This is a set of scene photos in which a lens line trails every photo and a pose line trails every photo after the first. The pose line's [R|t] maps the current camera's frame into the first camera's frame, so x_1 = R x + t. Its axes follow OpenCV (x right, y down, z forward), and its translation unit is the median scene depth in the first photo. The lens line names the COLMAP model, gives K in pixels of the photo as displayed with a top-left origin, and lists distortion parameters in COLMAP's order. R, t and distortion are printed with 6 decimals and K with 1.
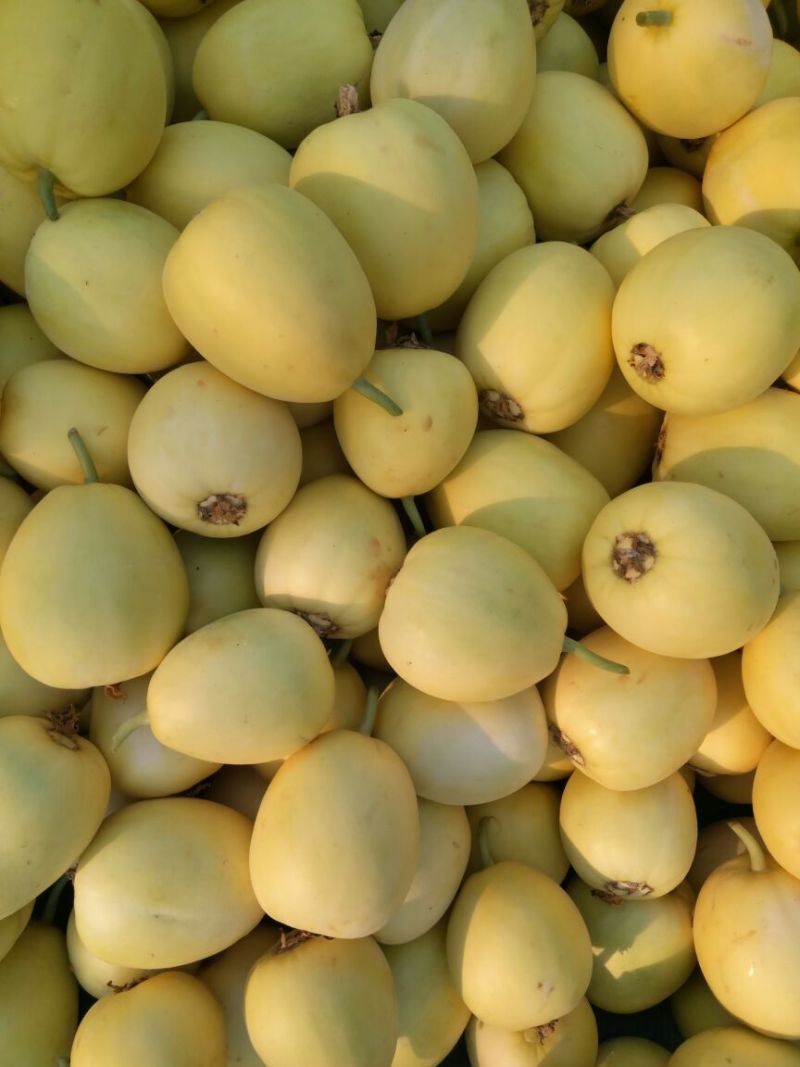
lens RADIAL K [[758.7, 0, 401.9], [0, 758.7, 528.1], [0, 0, 1]] dist [0.065667, -0.115247]
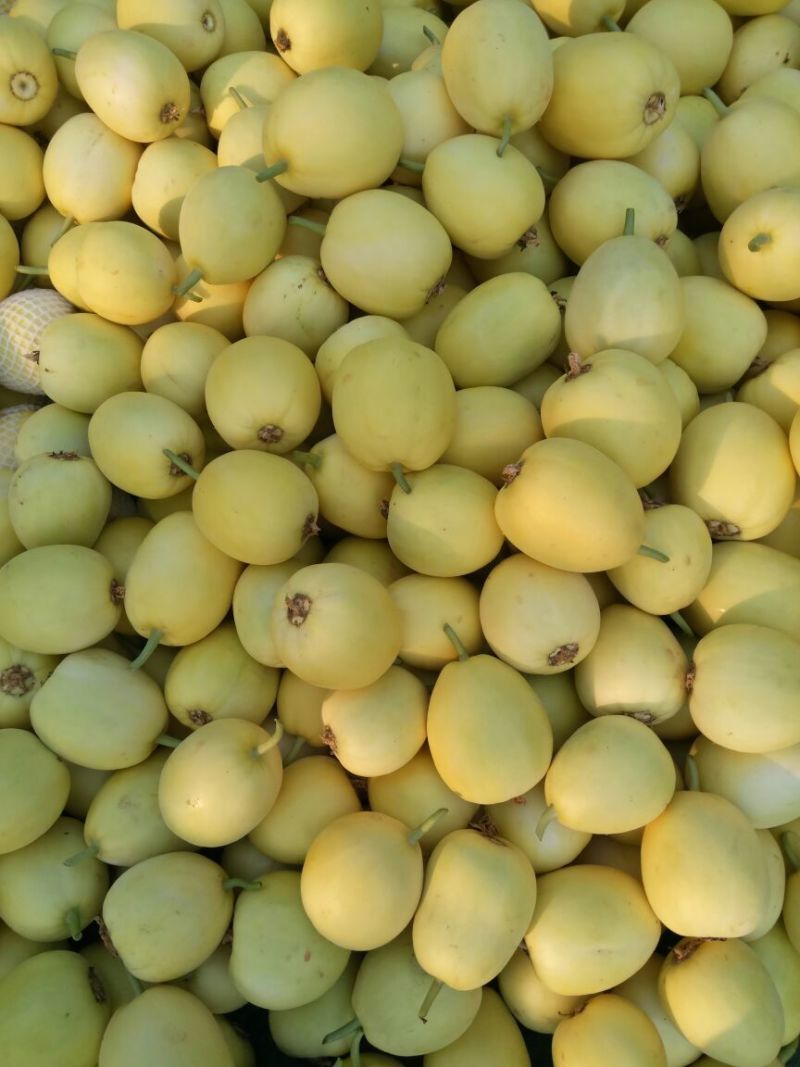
lens RADIAL K [[758.7, 0, 401.9], [0, 758.7, 528.1], [0, 0, 1]] dist [0.065667, -0.115247]
pose [[0.967652, -0.243663, -0.065408, -0.364049], [0.238334, 0.967901, -0.079775, -0.206279], [0.082746, 0.061605, 0.994665, -0.448071]]
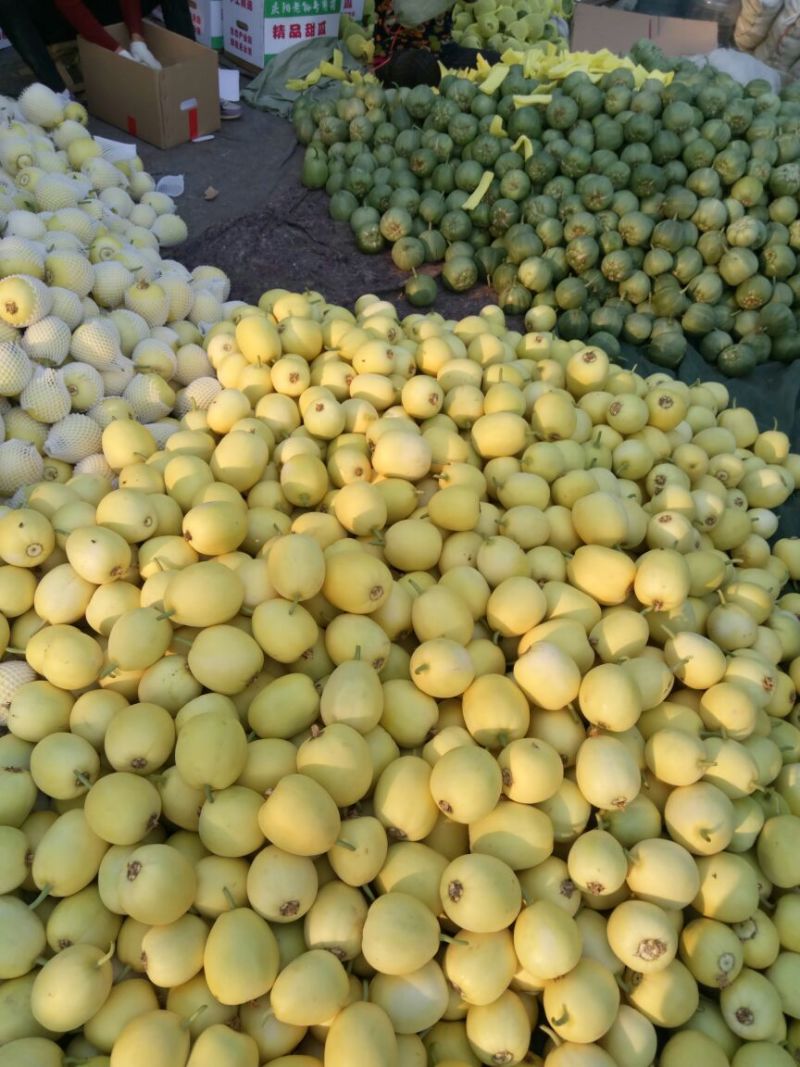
lens RADIAL K [[758.7, 0, 401.9], [0, 758.7, 528.1], [0, 0, 1]] dist [0.065667, -0.115247]
pose [[0.978563, -0.180858, 0.098508, 0.090977], [0.205644, 0.883970, -0.419890, 0.002020], [-0.011138, 0.431147, 0.902213, -1.683725]]
